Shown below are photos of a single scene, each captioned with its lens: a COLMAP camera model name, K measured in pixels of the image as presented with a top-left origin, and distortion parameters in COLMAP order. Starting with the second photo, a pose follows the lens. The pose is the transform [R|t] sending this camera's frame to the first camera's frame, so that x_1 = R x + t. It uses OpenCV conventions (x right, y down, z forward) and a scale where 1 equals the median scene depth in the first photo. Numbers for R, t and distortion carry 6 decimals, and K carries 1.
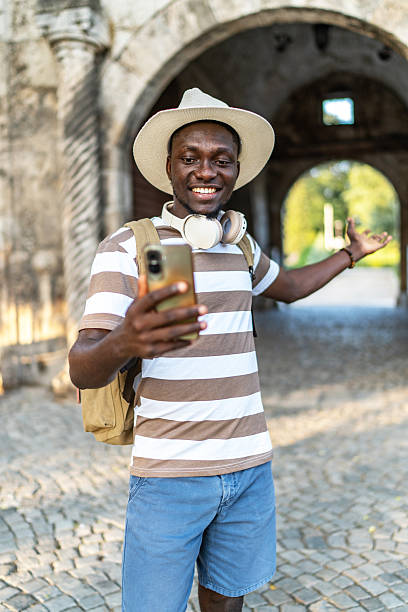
lens RADIAL K [[577.2, 0, 206.6], [0, 577.2, 302.8], [0, 0, 1]] dist [-0.001820, 0.002148]
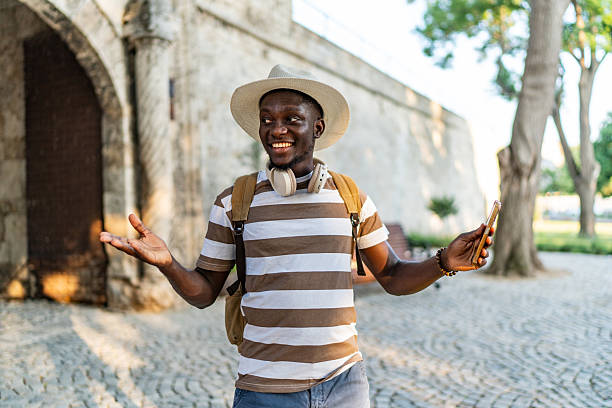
lens RADIAL K [[577.2, 0, 303.6], [0, 577.2, 201.1], [0, 0, 1]] dist [-0.001820, 0.002148]
pose [[0.178735, 0.019323, 0.983707, -0.793086], [0.089320, 0.995360, -0.035781, -0.000149], [-0.979834, 0.094260, 0.176180, 0.285370]]
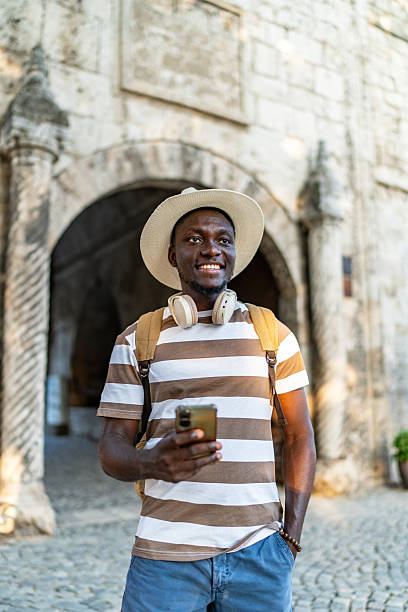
lens RADIAL K [[581.0, 0, 206.1], [0, 581.0, 310.2], [0, 0, 1]] dist [-0.010057, 0.009116]
pose [[0.675297, 0.128062, 0.726343, -0.702400], [0.036994, 0.977690, -0.206771, 0.027522], [-0.736618, 0.166502, 0.655493, 0.179784]]
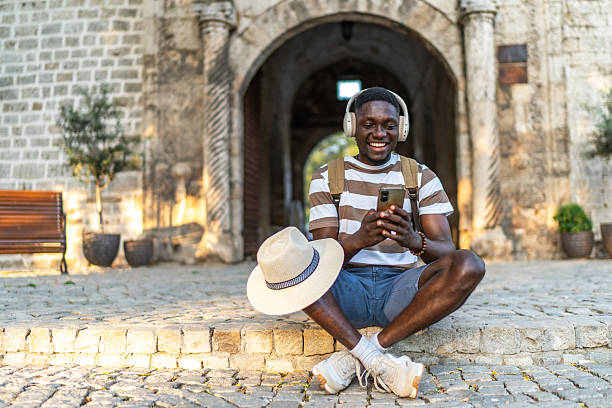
lens RADIAL K [[584.7, 0, 308.8], [0, 584.7, 202.5], [0, 0, 1]] dist [-0.008102, 0.007165]
pose [[0.981311, 0.018483, 0.191541, -0.268584], [0.008102, 0.990526, -0.137088, 0.215963], [-0.192260, 0.136078, 0.971864, -0.445750]]
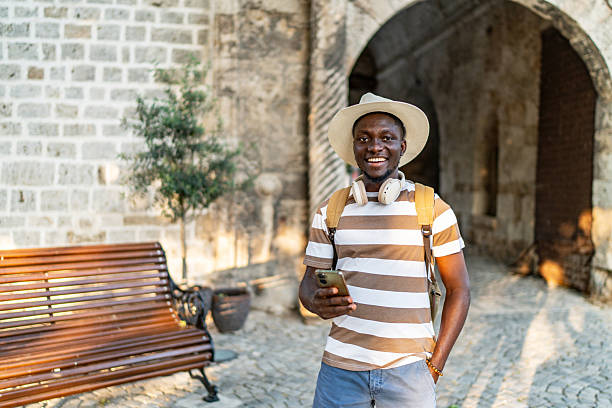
lens RADIAL K [[581.0, 0, 303.9], [0, 581.0, 206.5], [0, 0, 1]] dist [-0.010057, 0.009116]
pose [[0.909316, 0.020453, 0.415603, -0.693016], [-0.008994, 0.999524, -0.029511, -0.004549], [-0.416008, 0.023097, 0.909067, 0.068535]]
